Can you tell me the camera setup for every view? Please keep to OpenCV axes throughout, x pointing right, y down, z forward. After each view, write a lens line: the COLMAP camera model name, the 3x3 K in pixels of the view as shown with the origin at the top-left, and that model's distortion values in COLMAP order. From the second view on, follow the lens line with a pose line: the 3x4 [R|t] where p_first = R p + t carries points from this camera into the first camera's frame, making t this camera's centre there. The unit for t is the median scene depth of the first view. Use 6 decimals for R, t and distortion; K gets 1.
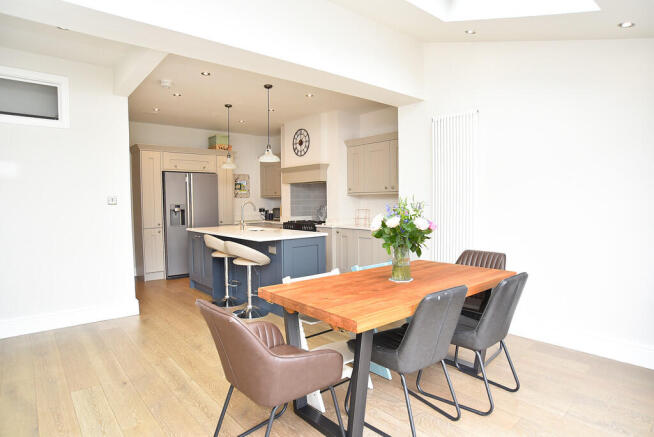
lens RADIAL K [[381.0, 0, 327.0], [0, 381.0, 218.5], [0, 0, 1]] dist [-0.047834, 0.000345]
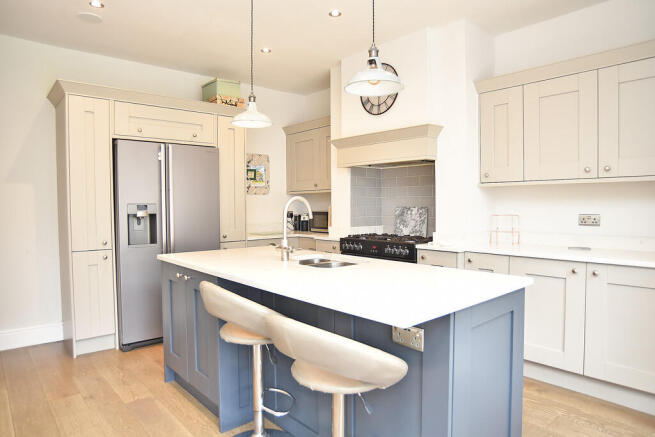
lens RADIAL K [[404.9, 0, 327.5], [0, 404.9, 218.5], [0, 0, 1]] dist [-0.033876, 0.000183]
pose [[0.999849, 0.003258, 0.017053, -0.150270], [-0.003110, 0.999957, -0.008693, -0.013260], [-0.017080, 0.008639, 0.999817, 0.441968]]
